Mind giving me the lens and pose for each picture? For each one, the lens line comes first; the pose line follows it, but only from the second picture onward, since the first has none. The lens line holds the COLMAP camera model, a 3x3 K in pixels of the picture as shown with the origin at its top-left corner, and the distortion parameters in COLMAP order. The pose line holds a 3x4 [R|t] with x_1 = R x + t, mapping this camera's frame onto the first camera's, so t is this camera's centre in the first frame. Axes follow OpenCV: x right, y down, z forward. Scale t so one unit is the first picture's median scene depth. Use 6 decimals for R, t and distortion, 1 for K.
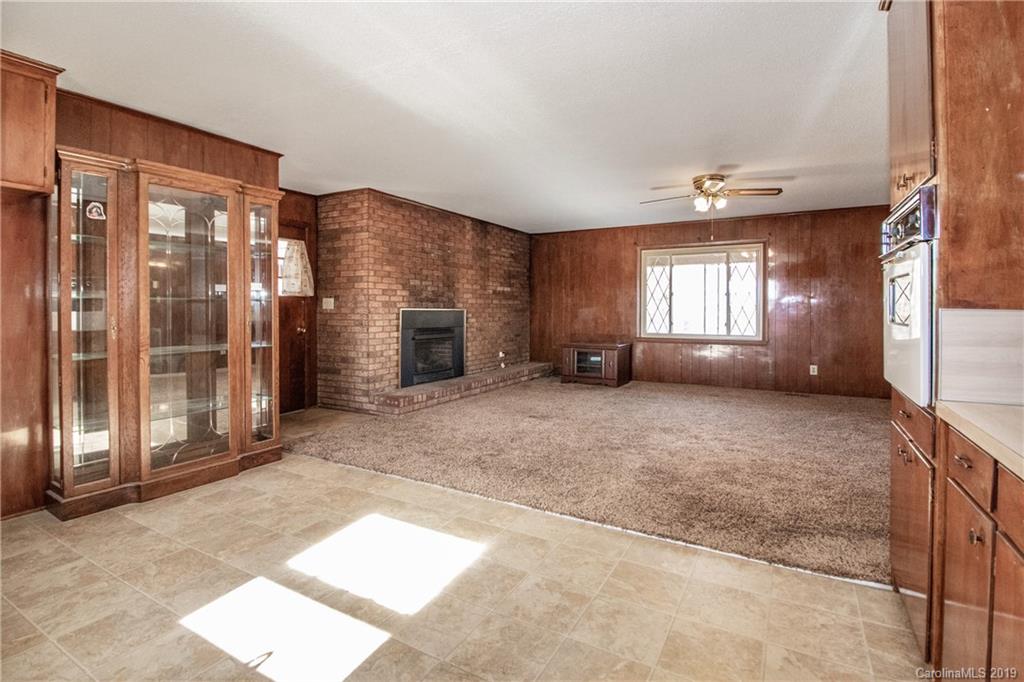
lens RADIAL K [[492.7, 0, 512.1], [0, 492.7, 308.3], [0, 0, 1]] dist [0.000830, -0.006949]
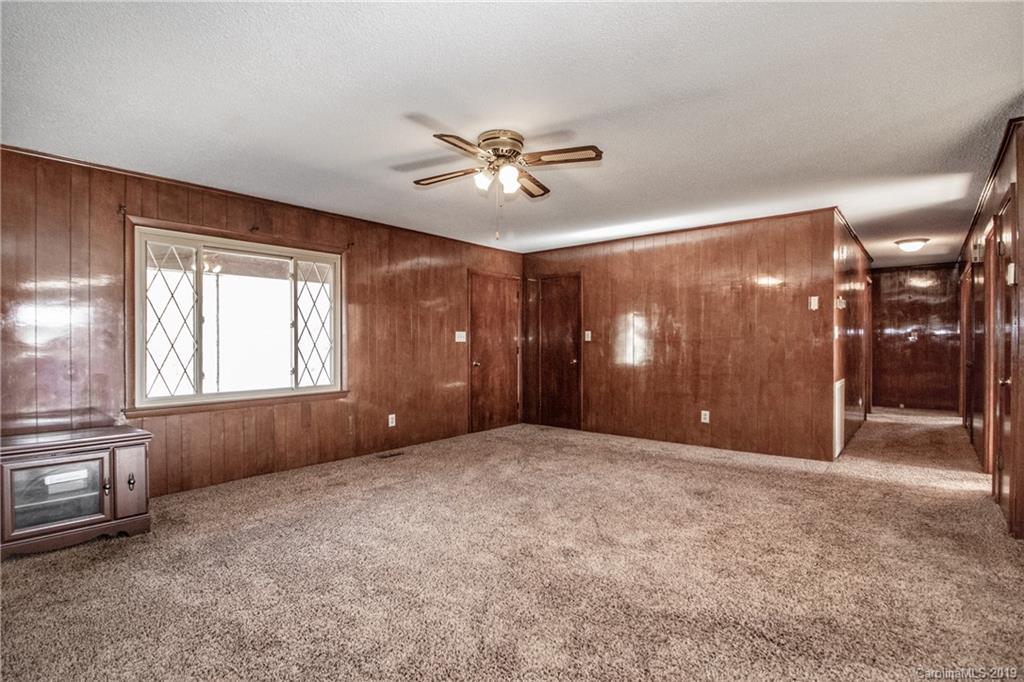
lens RADIAL K [[492.7, 0, 491.1], [0, 492.7, 347.6], [0, 0, 1]] dist [0.000830, -0.006949]
pose [[0.183534, -0.010487, 0.982957, -0.212316], [0.006890, 0.999932, 0.009382, -0.003130], [-0.982989, 0.005051, 0.183594, 0.868195]]
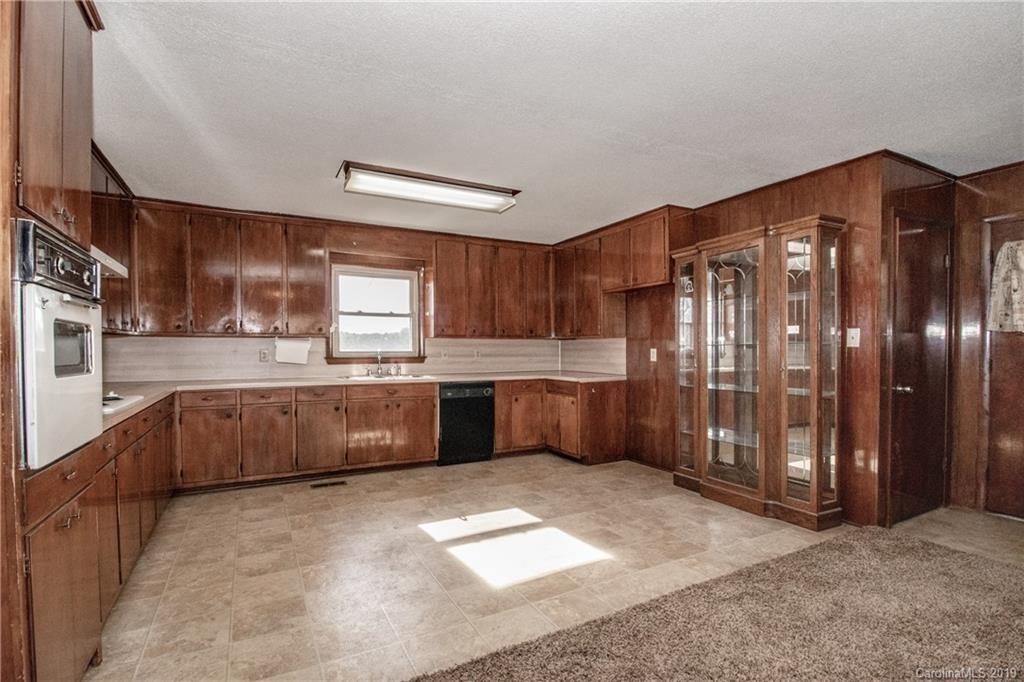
lens RADIAL K [[492.7, 0, 519.7], [0, 492.7, 357.2], [0, 0, 1]] dist [0.000830, -0.006949]
pose [[-0.524735, 0.015599, -0.851123, 0.392498], [0.005388, 0.999873, 0.015003, -0.006777], [0.851249, 0.003286, -0.524752, 0.757721]]
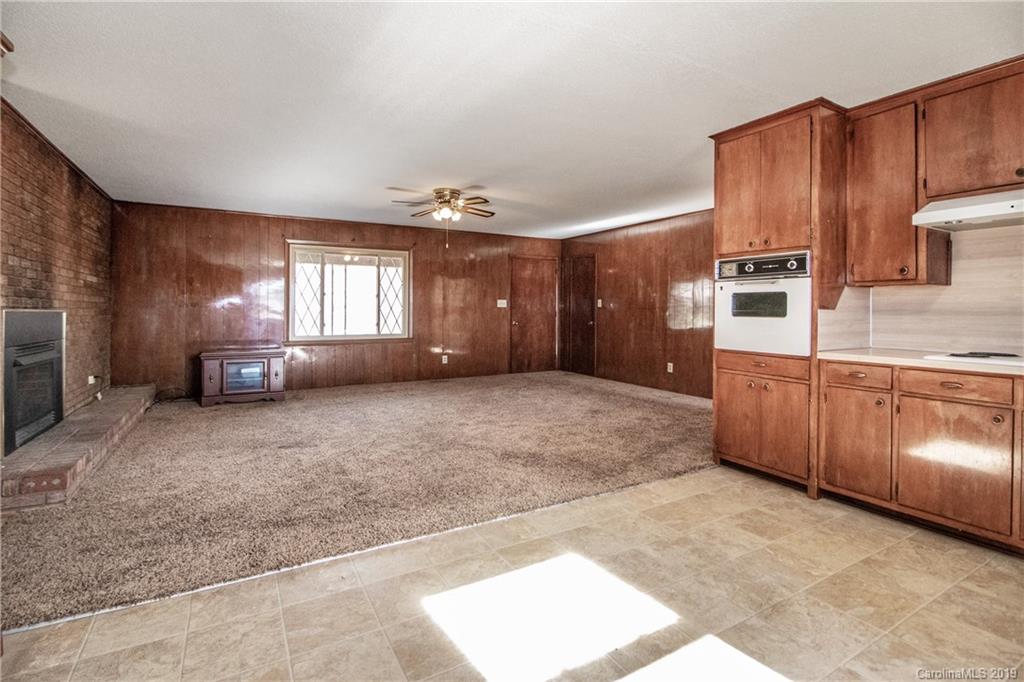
lens RADIAL K [[492.7, 0, 514.9], [0, 492.7, 309.0], [0, 0, 1]] dist [0.000830, -0.006949]
pose [[0.501313, 0.001024, 0.865265, -0.461021], [-0.000505, 0.999999, -0.000891, 0.001055], [-0.865266, 0.000010, 0.501313, 0.296408]]
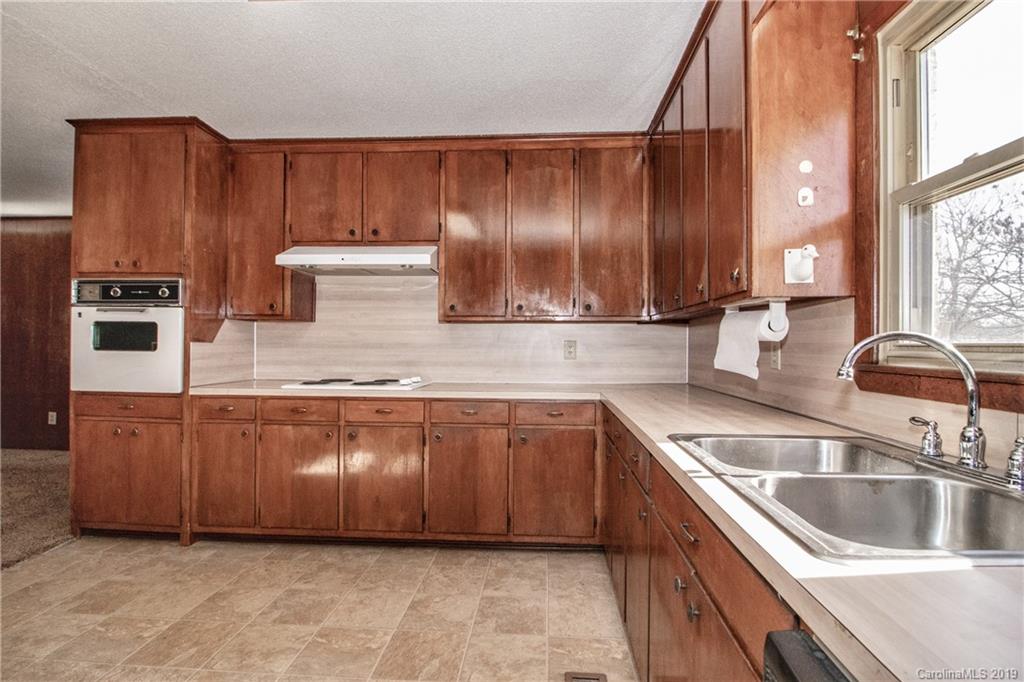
lens RADIAL K [[518.0, 0, 521.0], [0, 518.0, 341.5], [0, 0, 1]] dist [-0.000282, -0.004021]
pose [[-0.440309, -0.000463, 0.897846, -0.453686], [-0.007095, 0.999970, -0.002964, -0.000918], [-0.897818, -0.007675, -0.440299, 0.199917]]
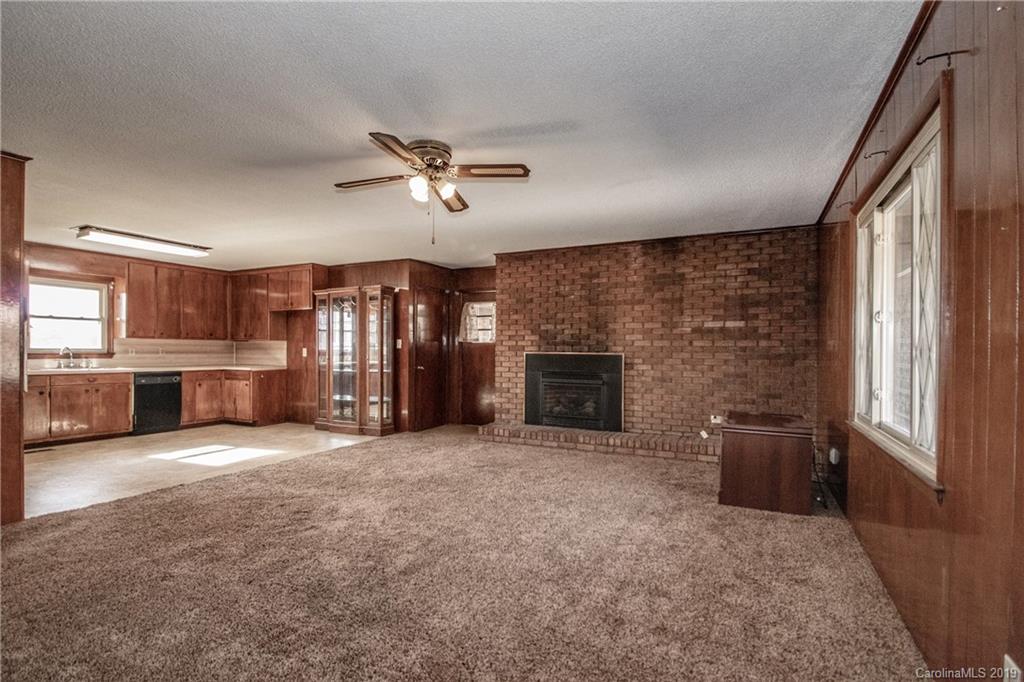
lens RADIAL K [[492.7, 0, 507.9], [0, 492.7, 350.4], [0, 0, 1]] dist [0.000830, -0.006949]
pose [[0.052547, 0.002173, -0.998616, 0.996338], [-0.002717, 0.999994, 0.002033, -0.005898], [0.998615, 0.002606, 0.052553, 1.026237]]
